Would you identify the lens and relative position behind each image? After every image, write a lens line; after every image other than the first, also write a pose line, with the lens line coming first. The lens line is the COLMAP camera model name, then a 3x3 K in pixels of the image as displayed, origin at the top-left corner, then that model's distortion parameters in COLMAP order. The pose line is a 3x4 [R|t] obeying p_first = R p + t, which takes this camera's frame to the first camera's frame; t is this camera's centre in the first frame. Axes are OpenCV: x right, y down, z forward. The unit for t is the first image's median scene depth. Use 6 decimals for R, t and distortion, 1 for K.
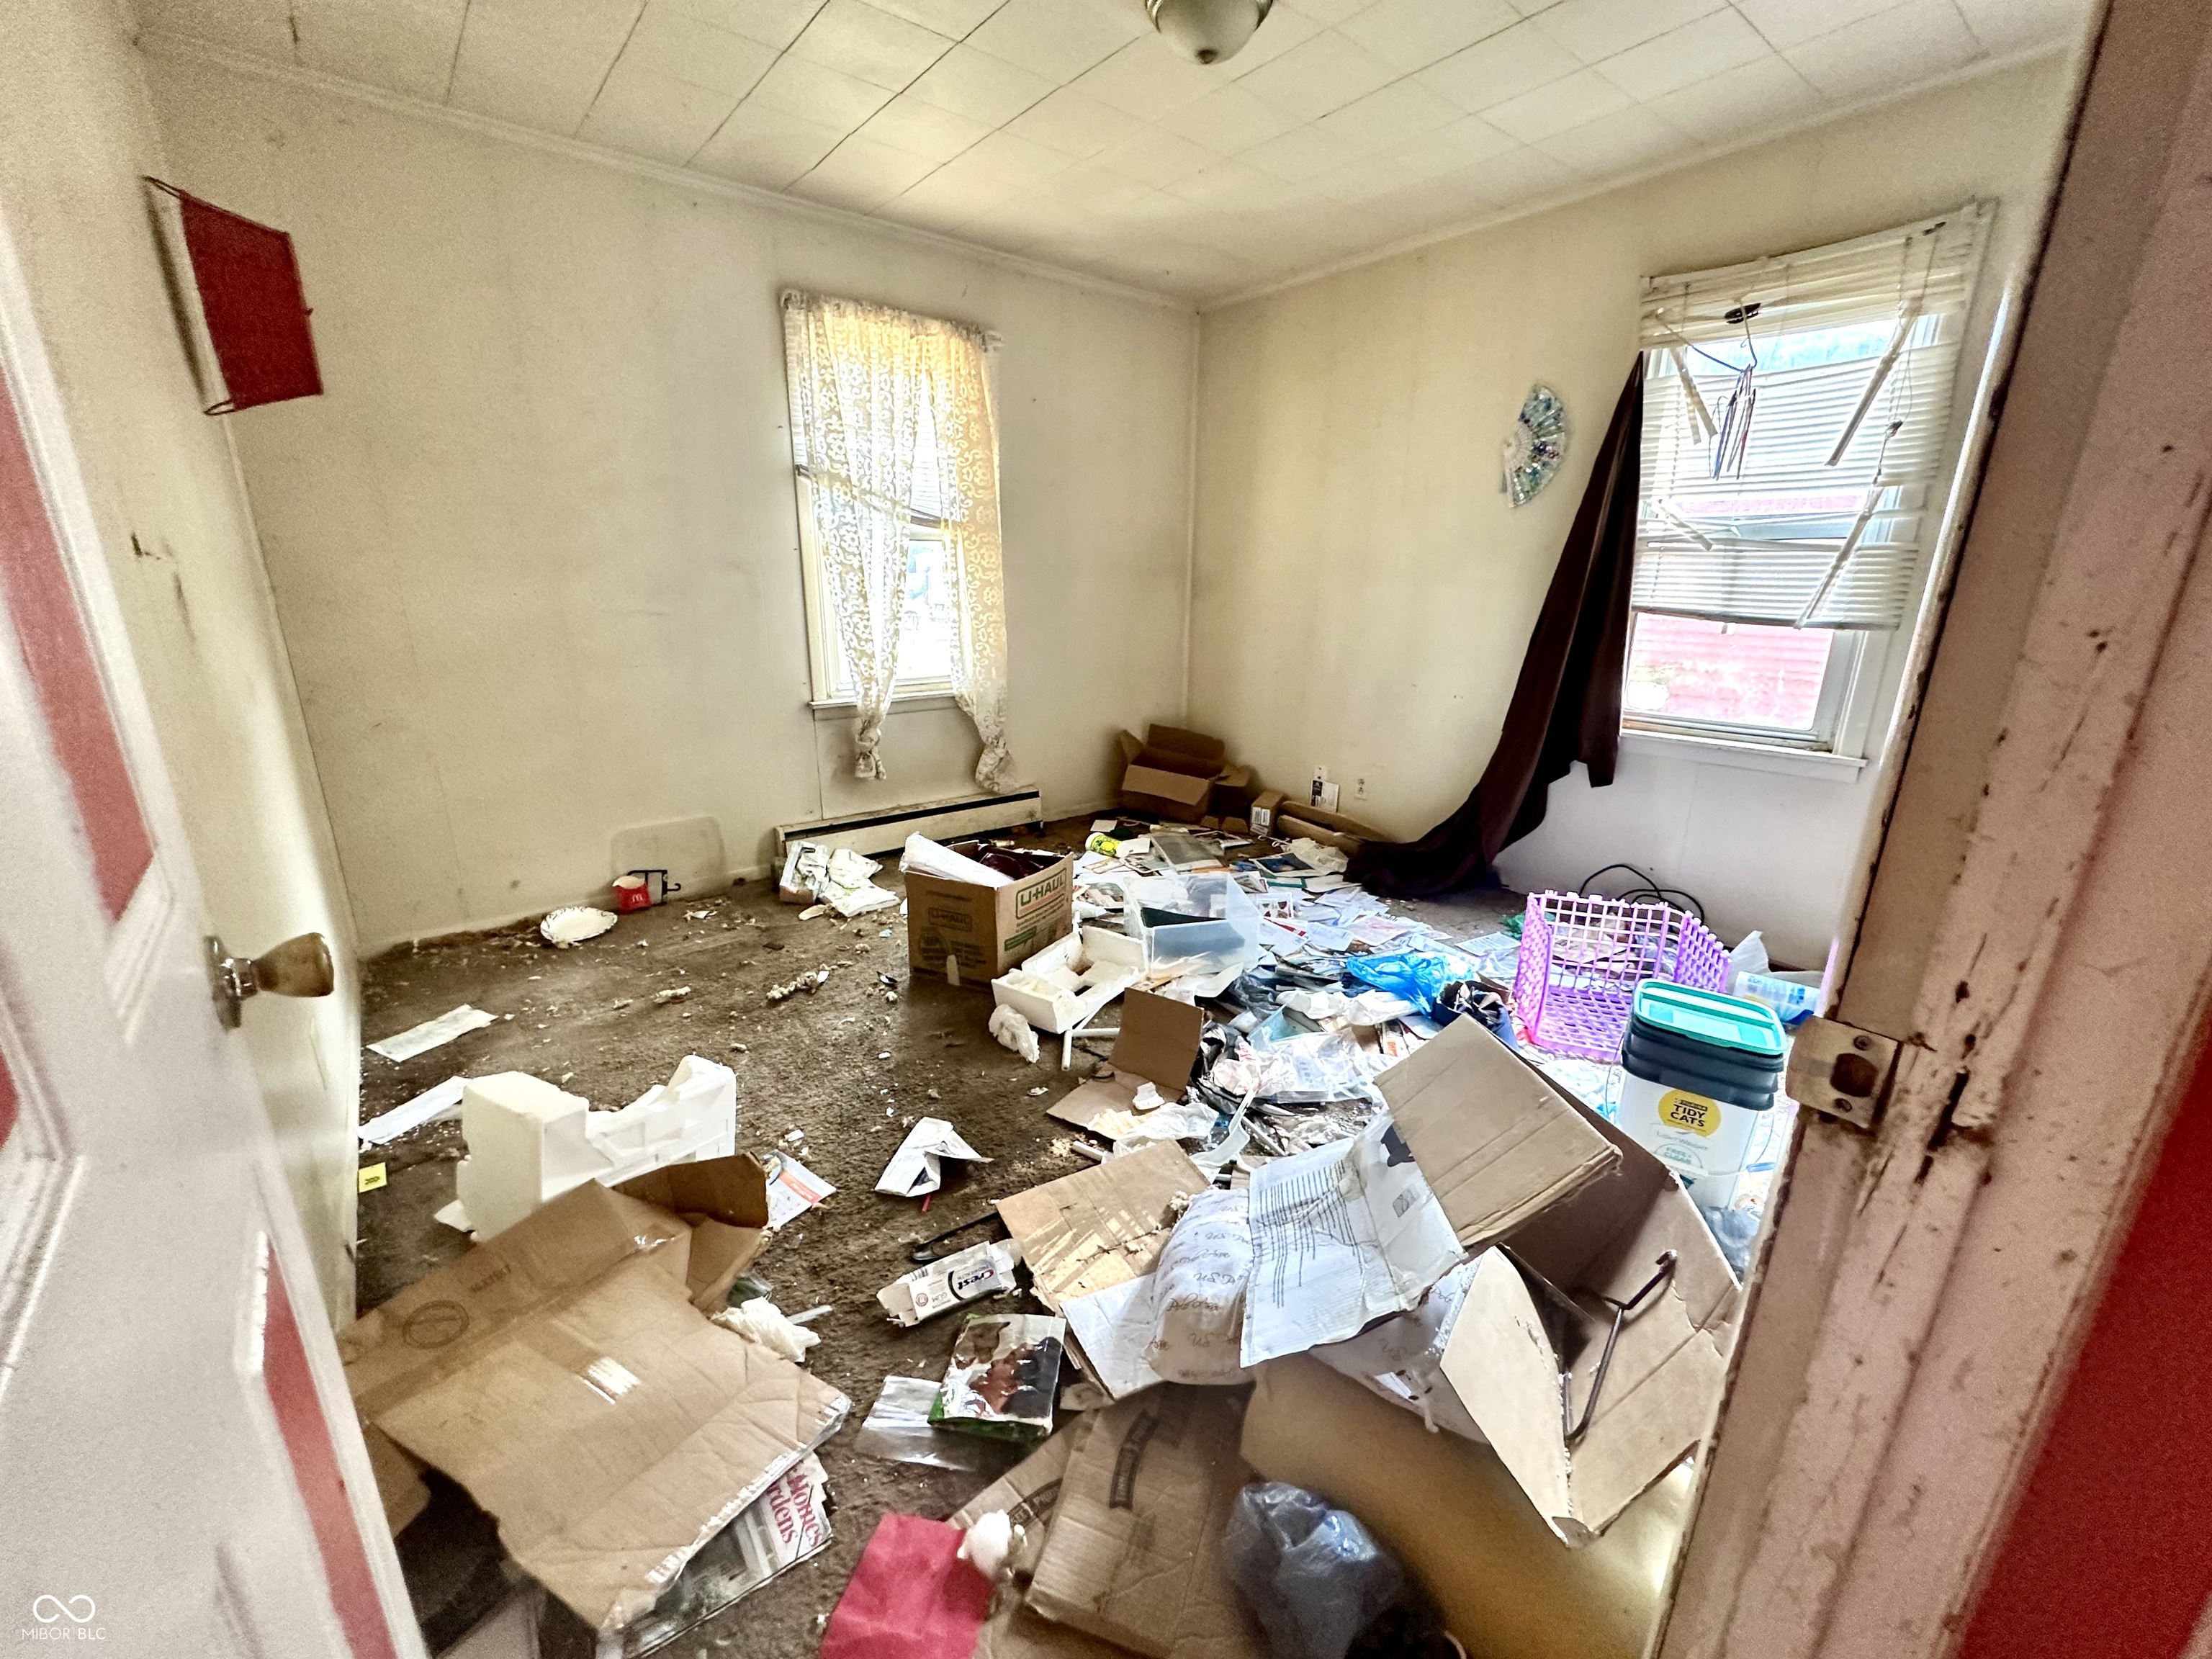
lens RADIAL K [[883.3, 0, 1108.2], [0, 883.3, 830.9], [0, 0, 1]] dist [-0.002348, 0.000178]
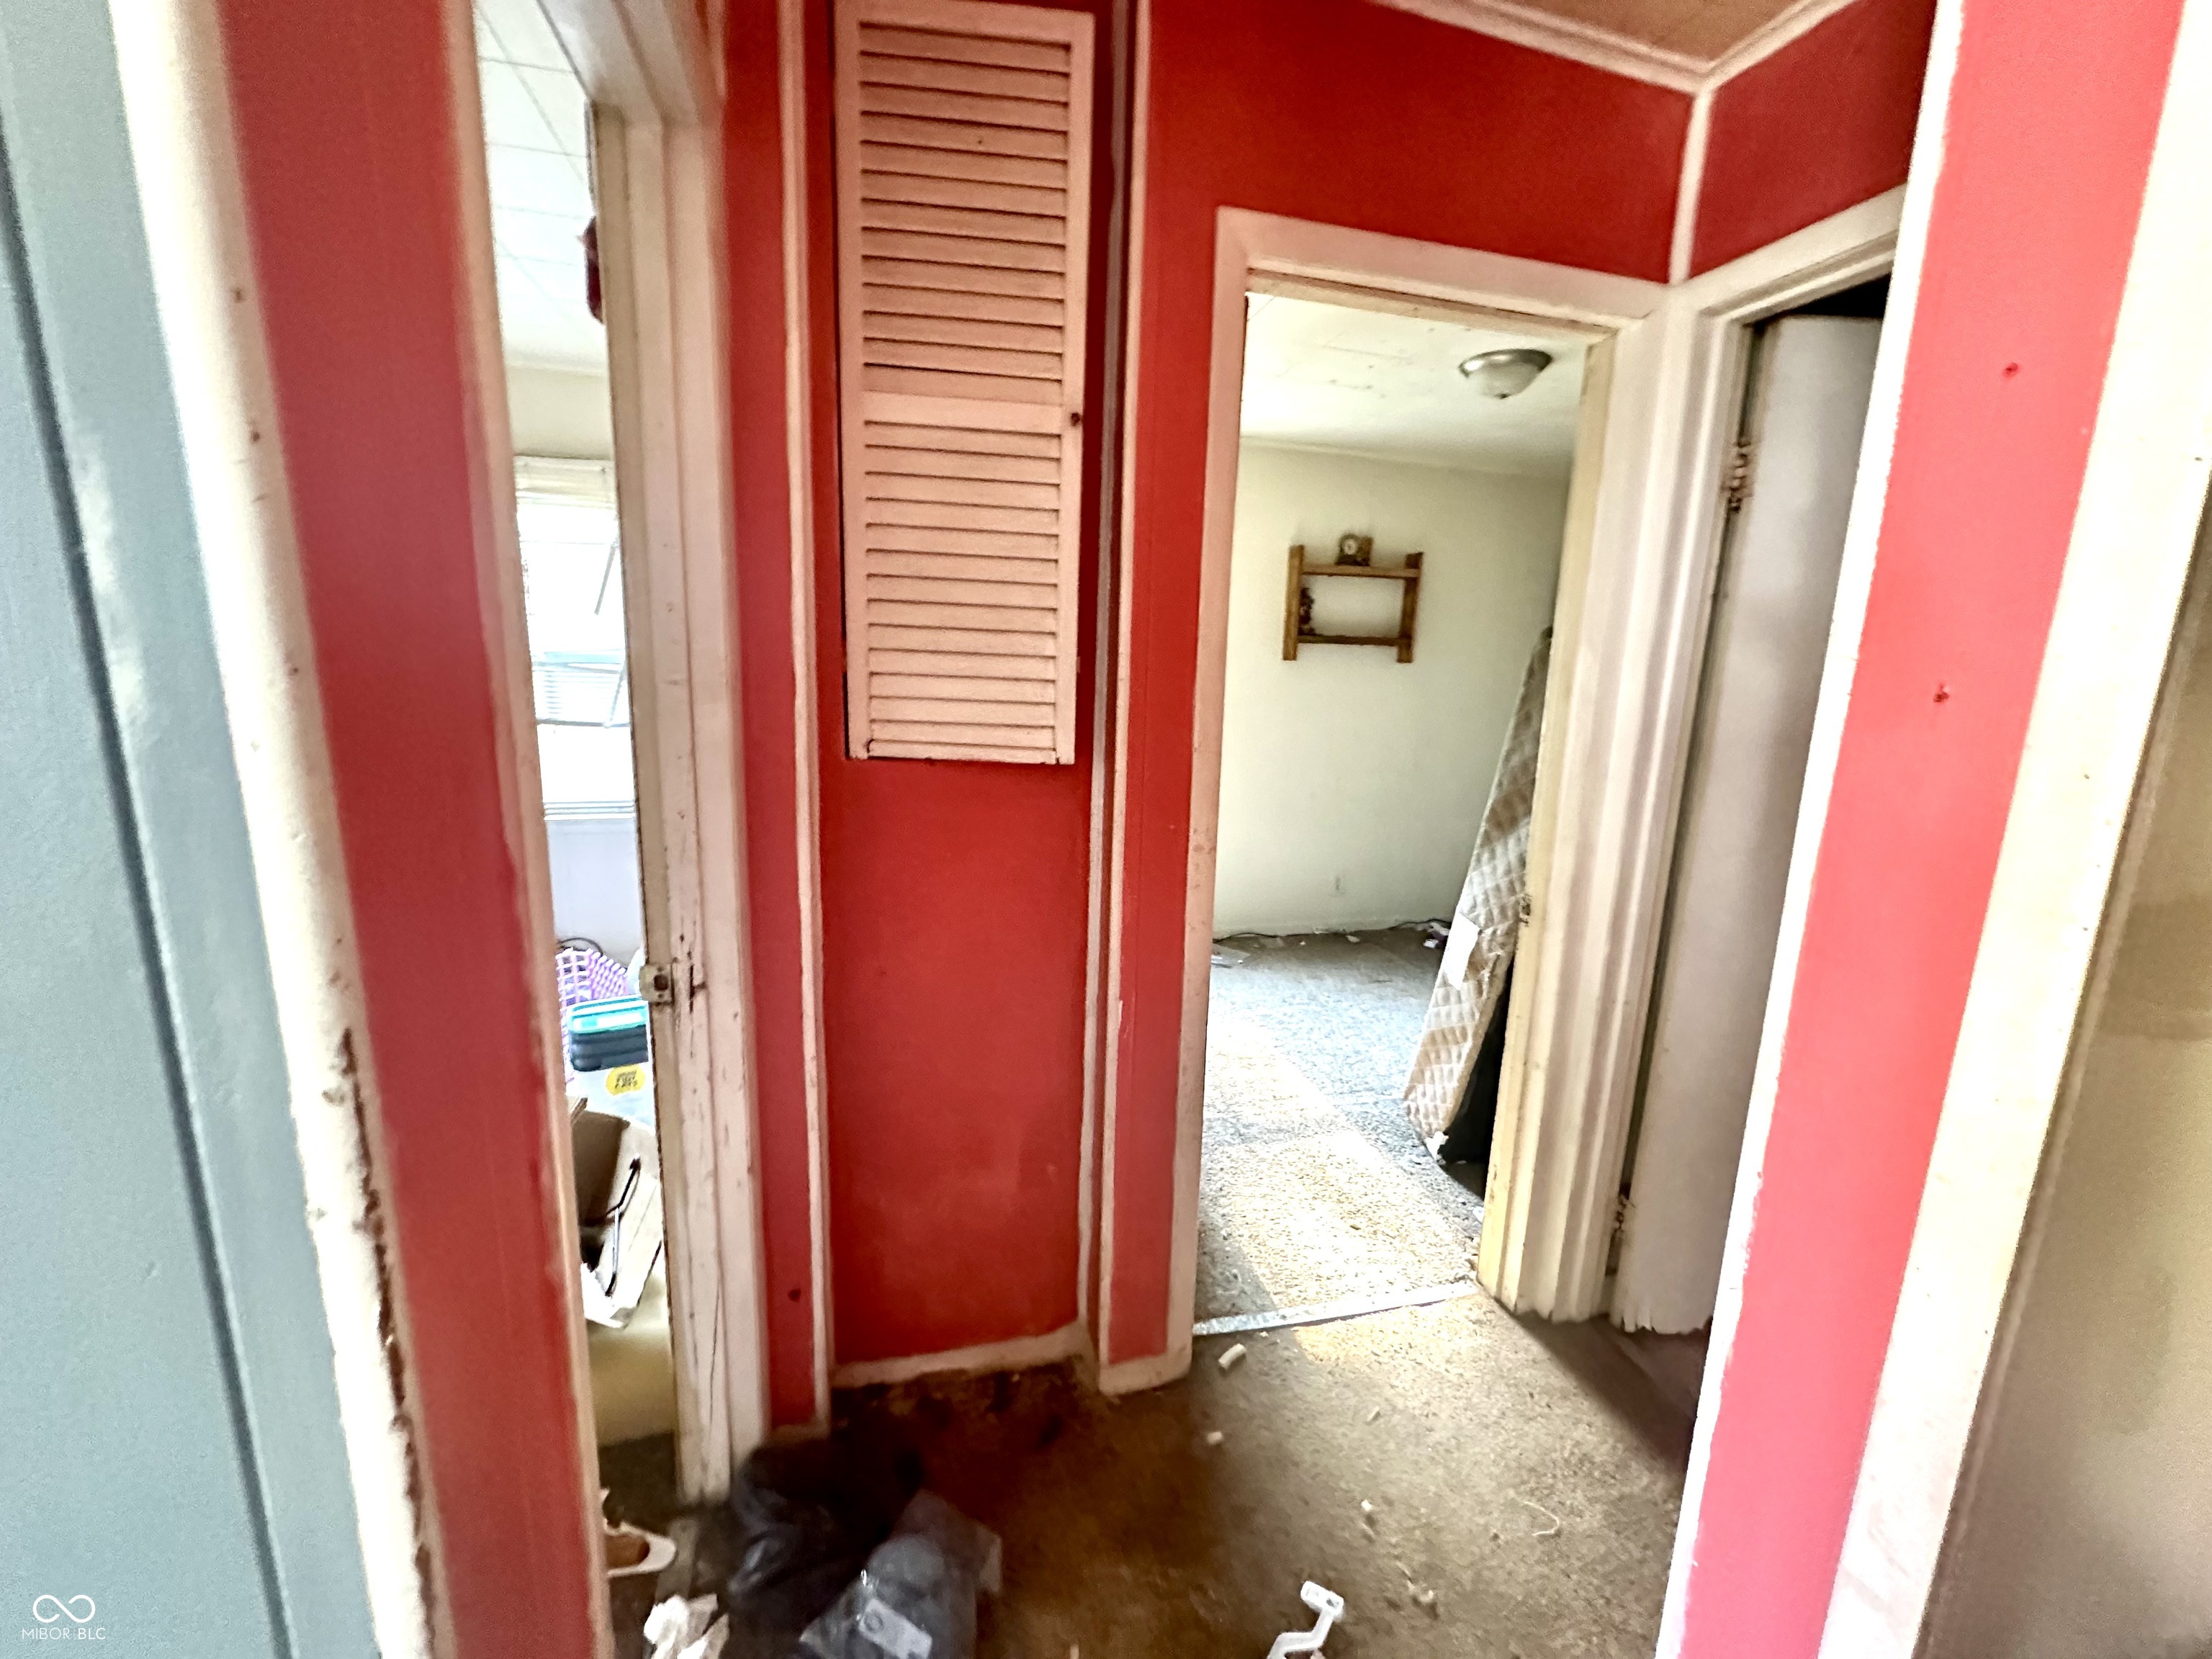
lens RADIAL K [[883.3, 0, 1108.2], [0, 883.3, 830.9], [0, 0, 1]] dist [-0.002348, 0.000178]
pose [[0.402817, -0.170754, 0.899212, -0.738873], [0.227508, 0.970289, 0.082335, -0.053918], [-0.886554, 0.171412, 0.429697, -1.143694]]
